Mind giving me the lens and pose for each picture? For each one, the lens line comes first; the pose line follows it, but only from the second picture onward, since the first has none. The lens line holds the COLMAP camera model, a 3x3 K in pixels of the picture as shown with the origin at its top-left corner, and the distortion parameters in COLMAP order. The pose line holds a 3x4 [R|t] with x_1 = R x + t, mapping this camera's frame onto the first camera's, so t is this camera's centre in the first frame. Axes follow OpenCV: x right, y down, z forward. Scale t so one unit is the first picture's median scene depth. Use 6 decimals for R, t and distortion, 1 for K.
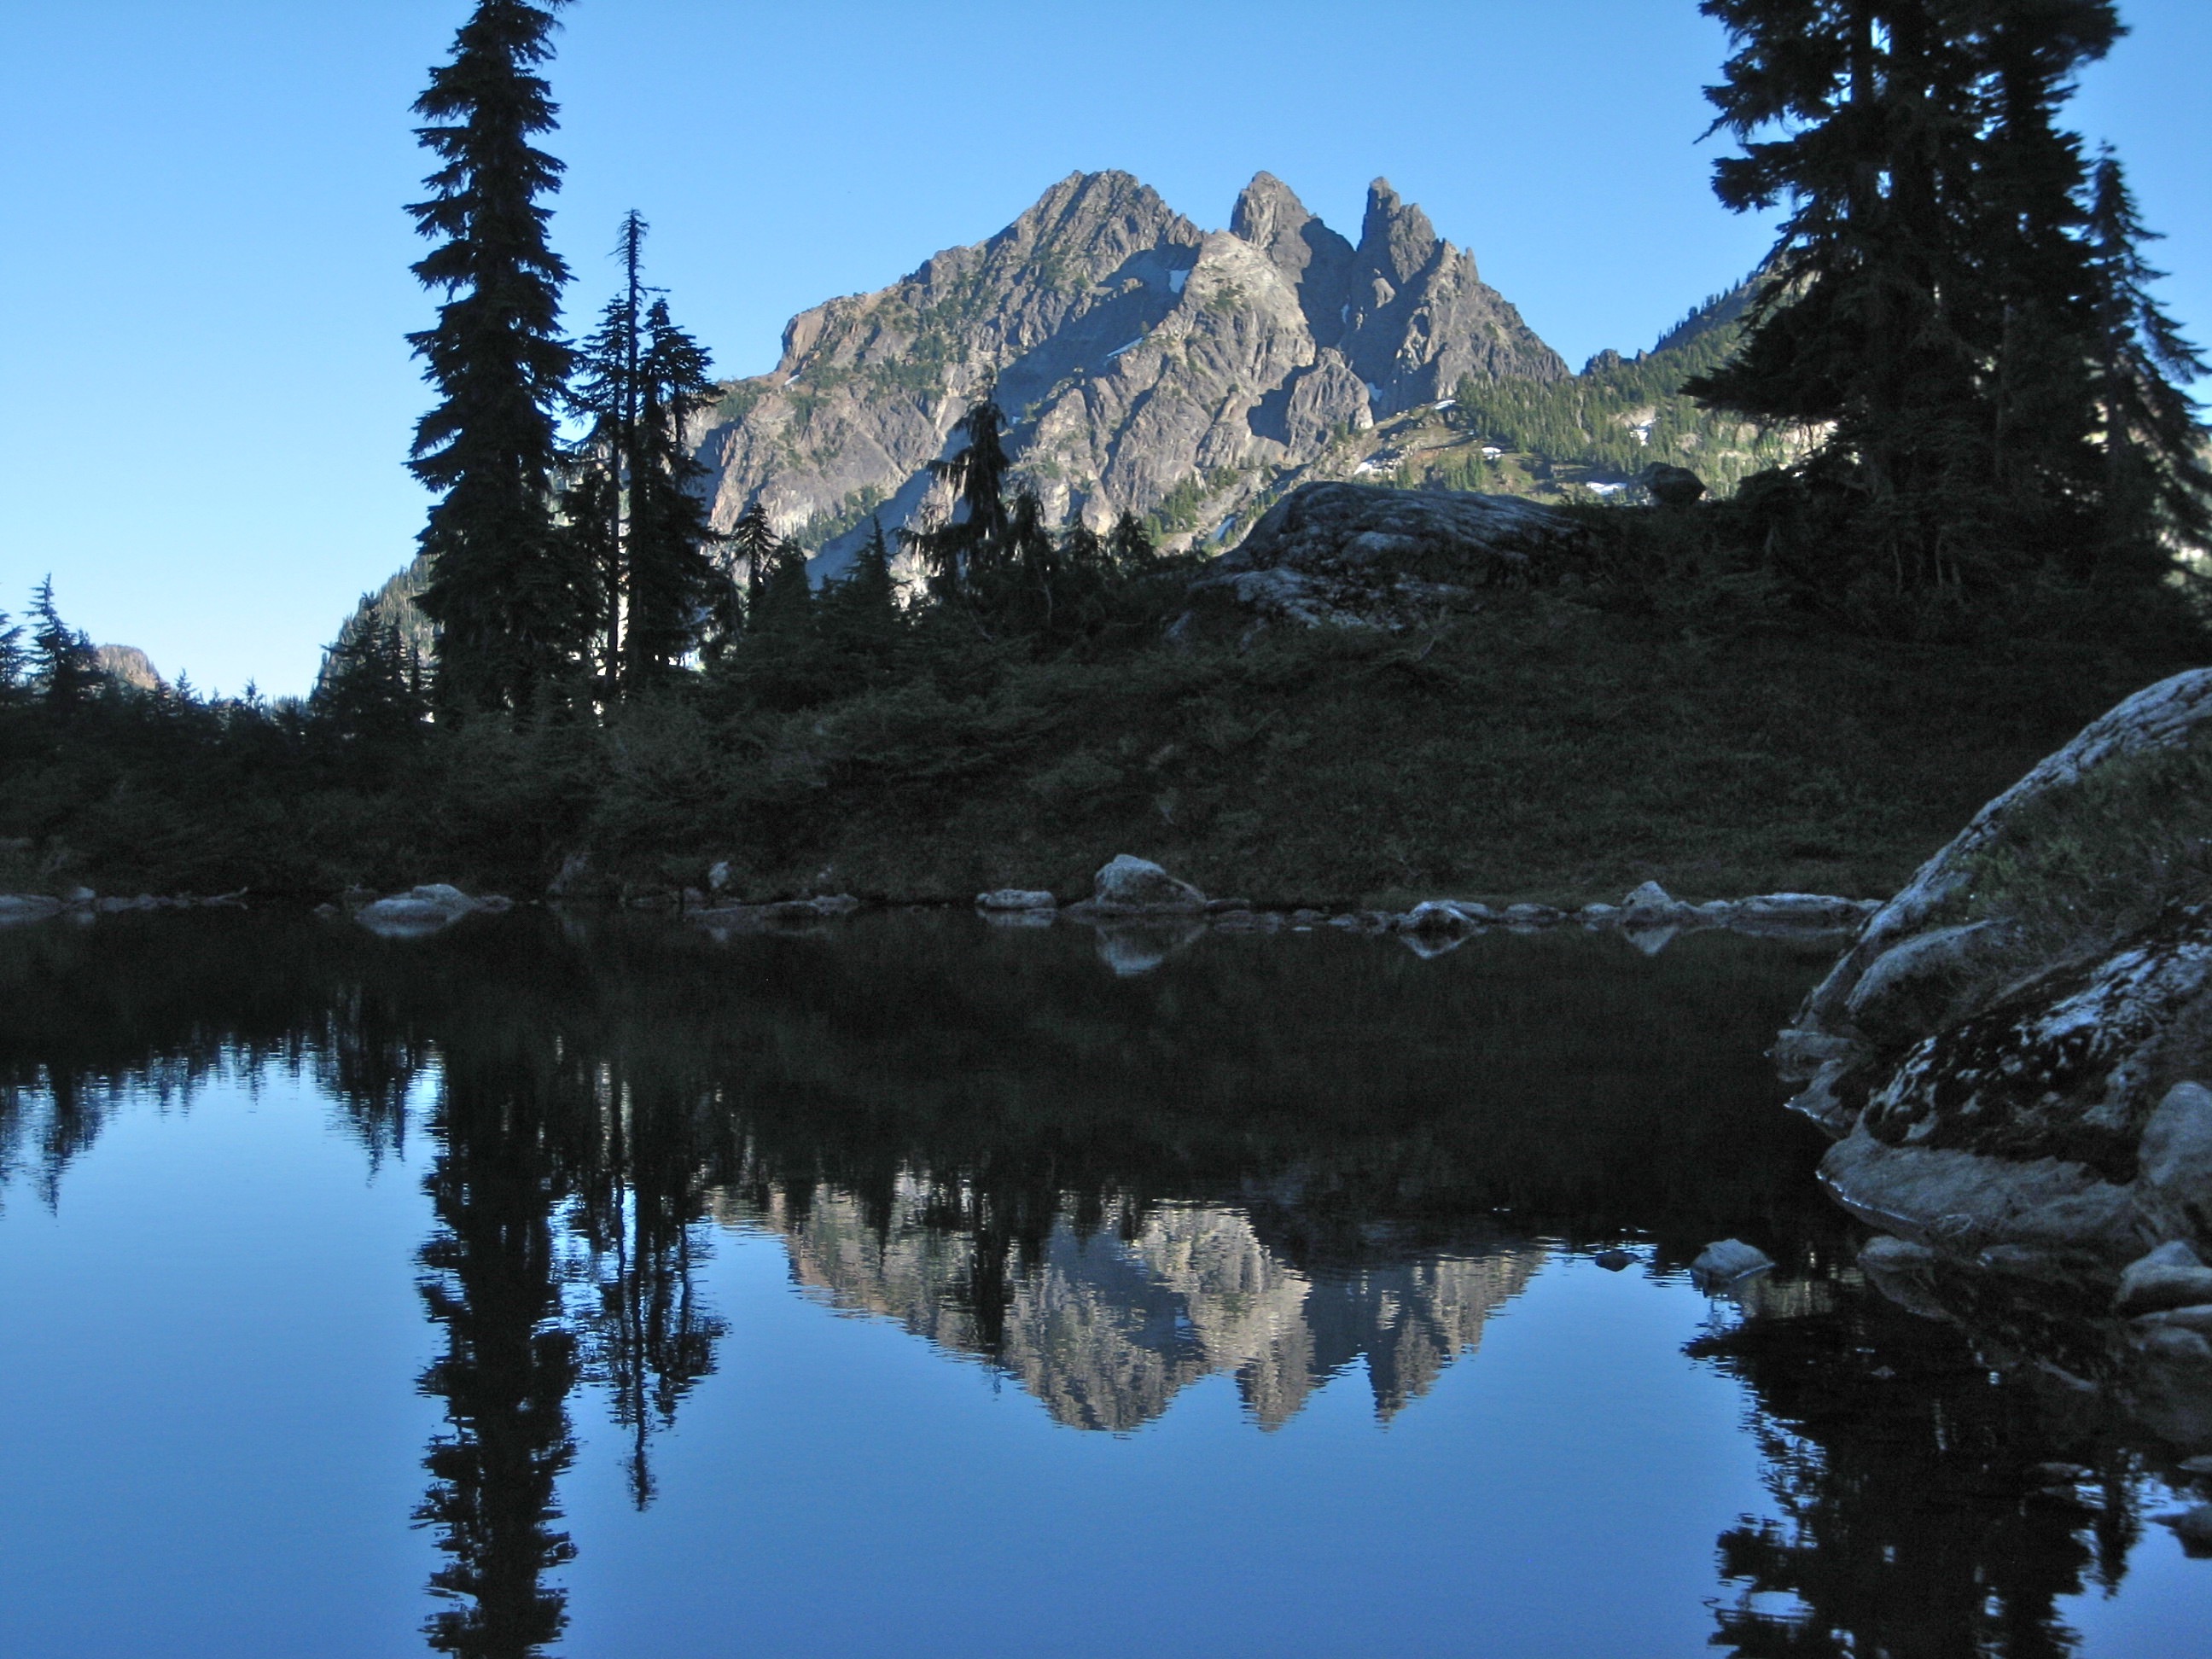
lens RADIAL K [[3237.6, 0, 1104.2], [0, 3237.6, 825.3], [0, 0, 1]] dist [0.037841, 0.000000]
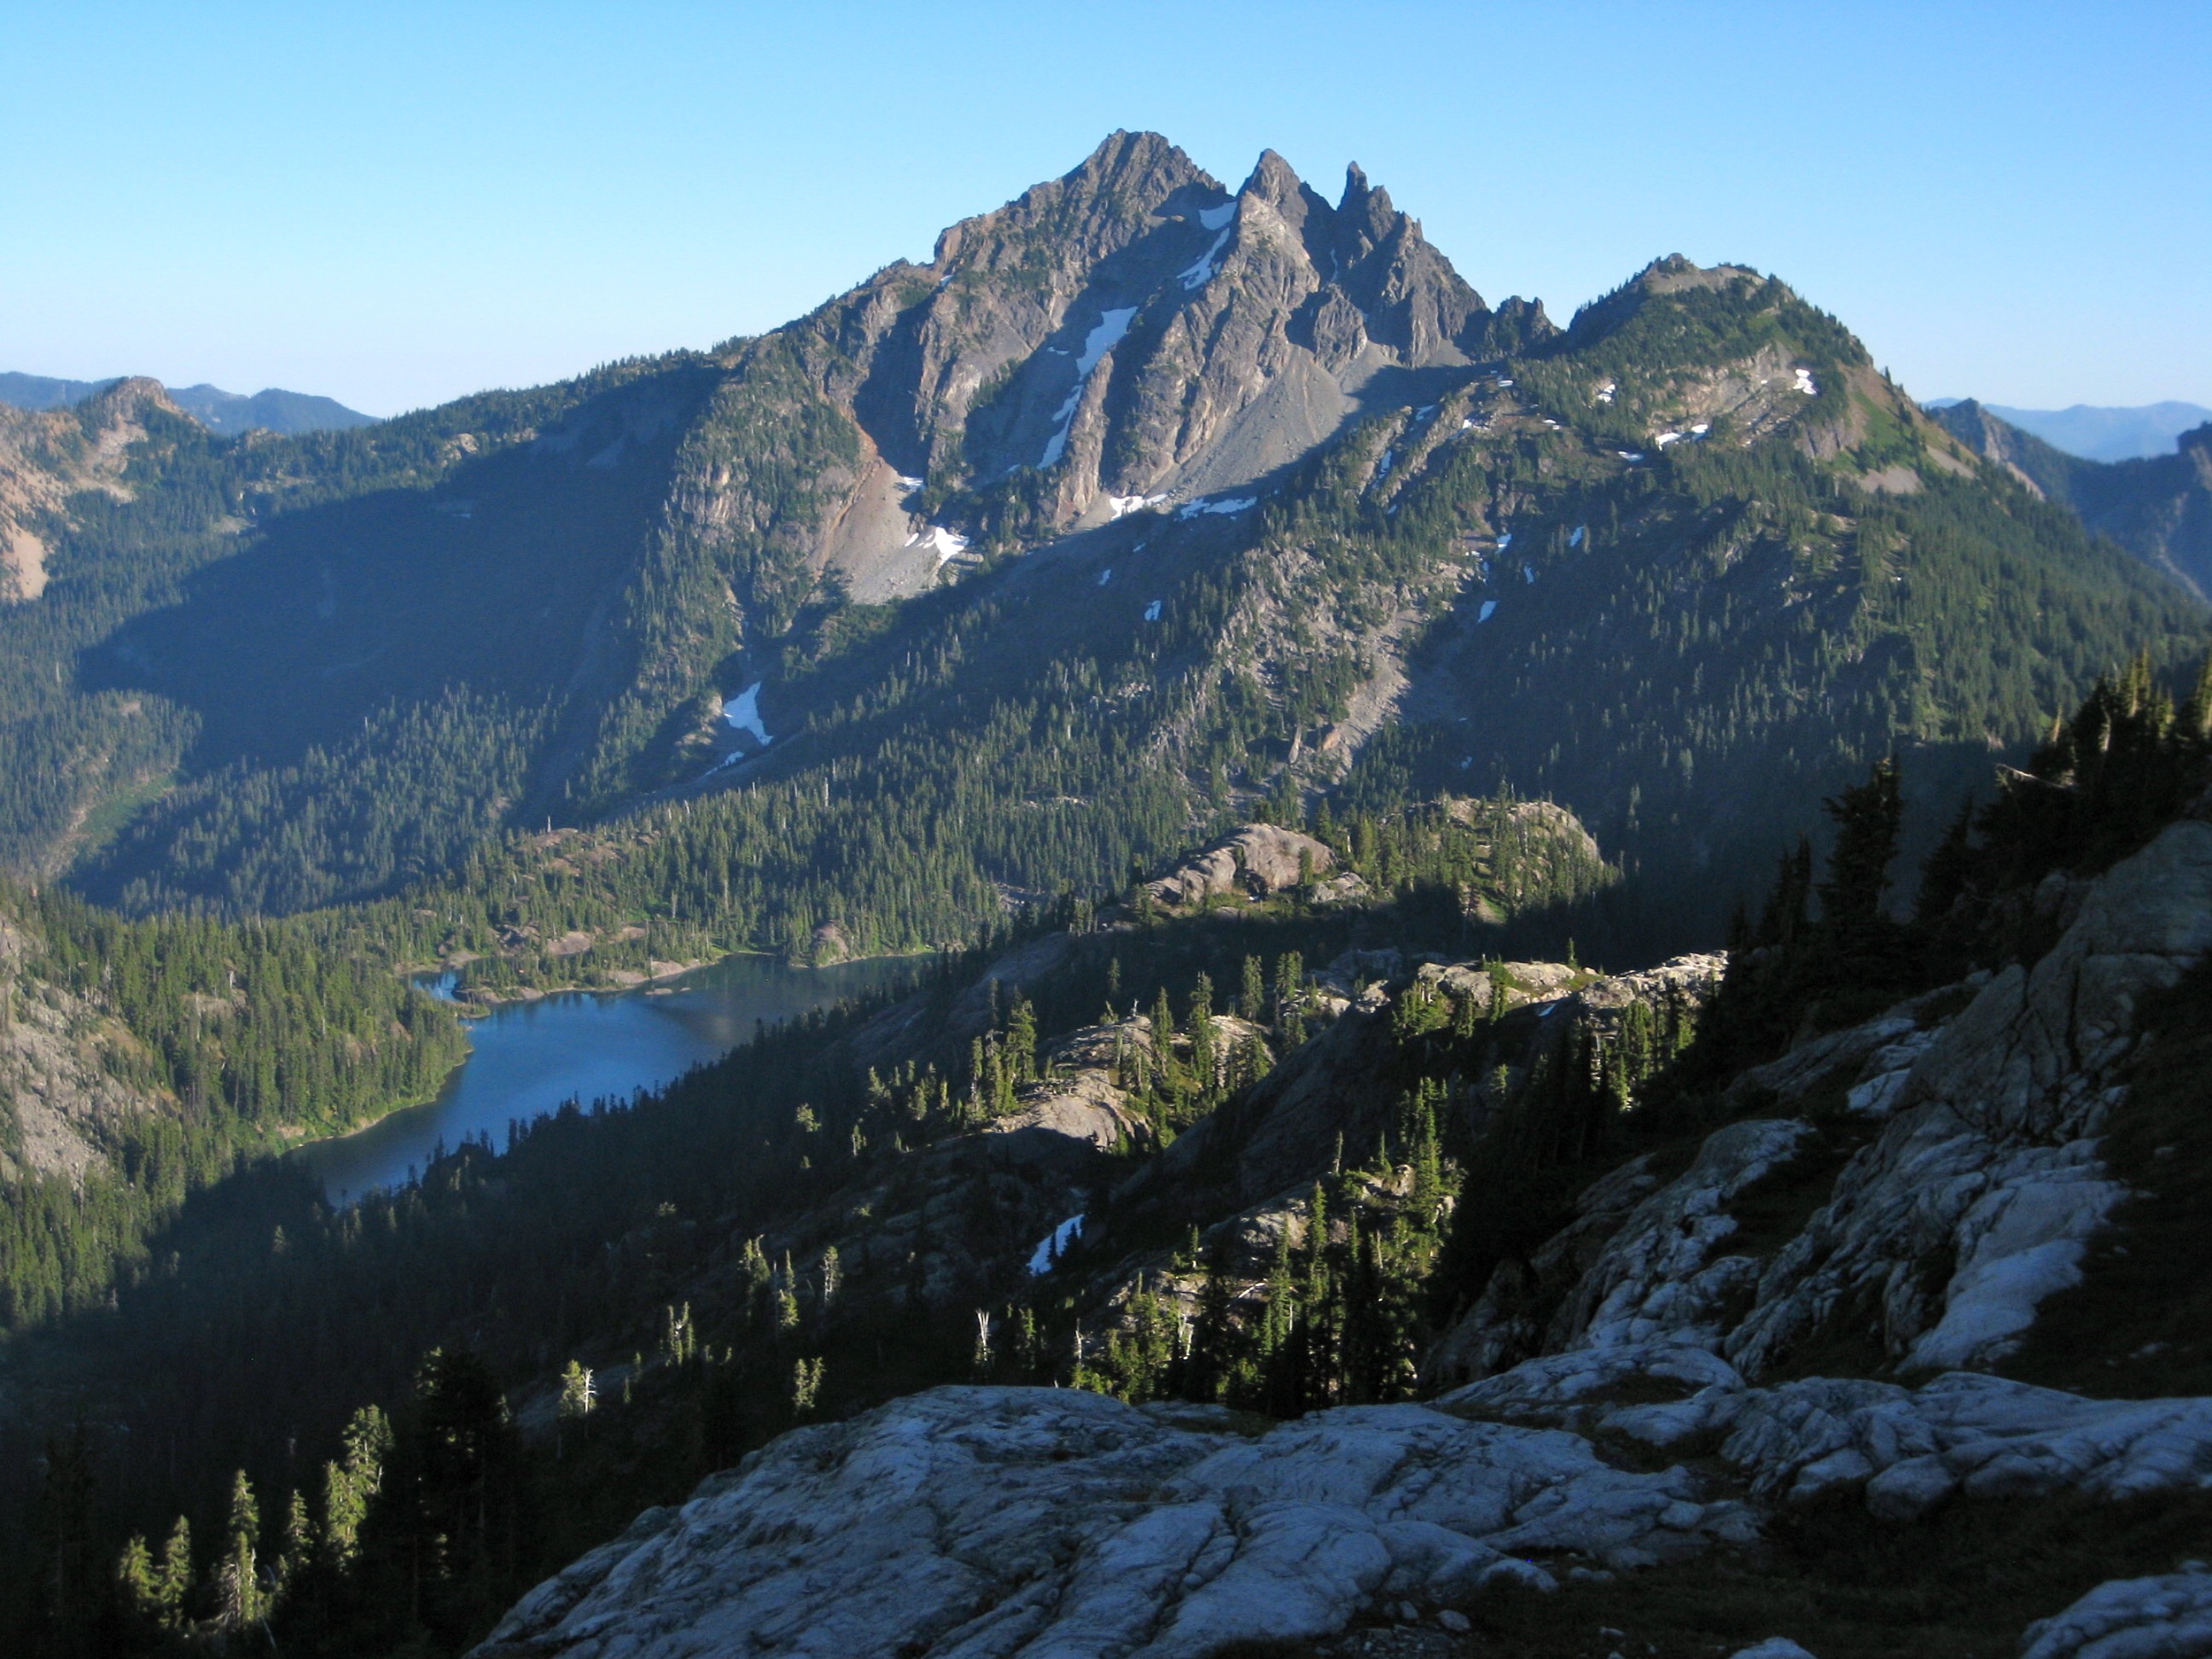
lens RADIAL K [[3237.6, 0, 1106.6], [0, 3237.6, 833.1], [0, 0, 1]] dist [0.037841, 0.000000]
pose [[0.980174, -0.011608, 0.197800, -0.327606], [-0.014943, 0.991109, 0.132213, -0.086155], [-0.197576, -0.132547, 0.971285, -0.487063]]
